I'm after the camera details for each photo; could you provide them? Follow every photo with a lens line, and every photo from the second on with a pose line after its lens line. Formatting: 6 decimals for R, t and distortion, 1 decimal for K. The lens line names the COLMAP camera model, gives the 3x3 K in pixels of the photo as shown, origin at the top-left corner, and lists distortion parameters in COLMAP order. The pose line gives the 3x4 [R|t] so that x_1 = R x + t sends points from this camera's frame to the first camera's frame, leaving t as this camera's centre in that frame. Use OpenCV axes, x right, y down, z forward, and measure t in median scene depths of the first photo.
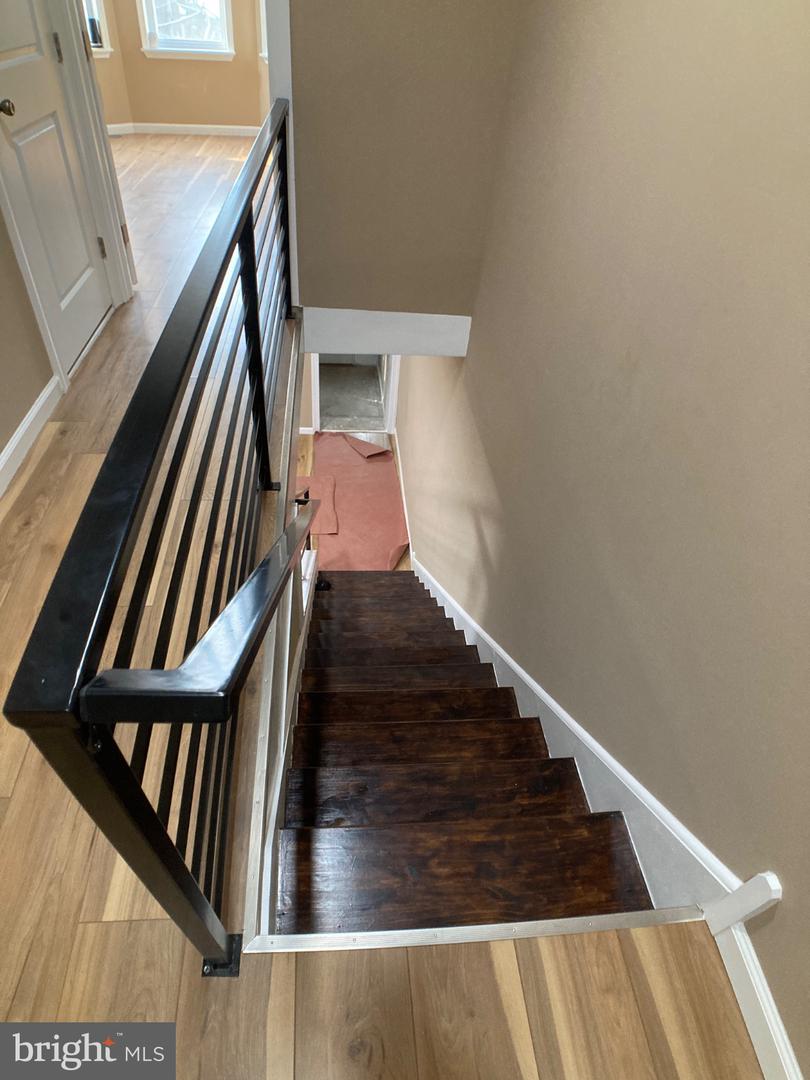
lens RADIAL K [[605.4, 0, 402.7], [0, 605.4, 540.5], [0, 0, 1]] dist [-0.094523, 0.020729]
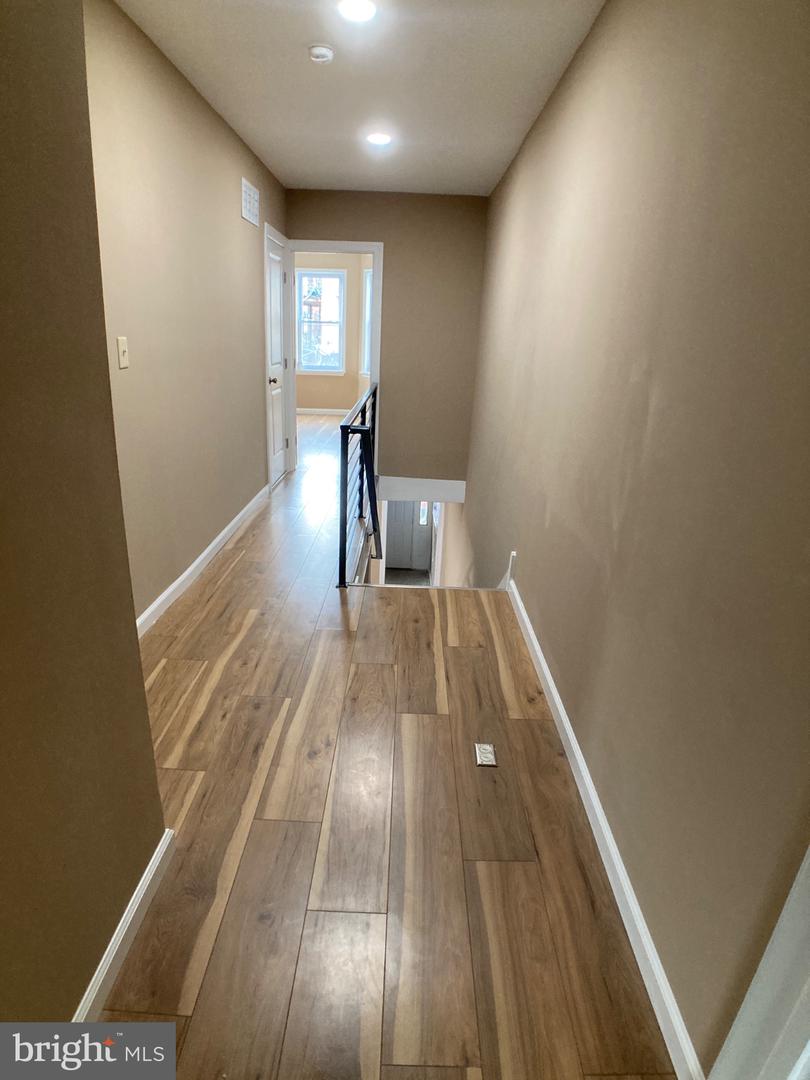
lens RADIAL K [[605.4, 0, 412.4], [0, 605.4, 543.7], [0, 0, 1]] dist [-0.094523, 0.020729]
pose [[0.995751, -0.003049, -0.092032, 0.058430], [-0.036301, 0.905514, -0.422761, 0.300942], [0.084625, 0.424306, 0.901556, -0.324666]]
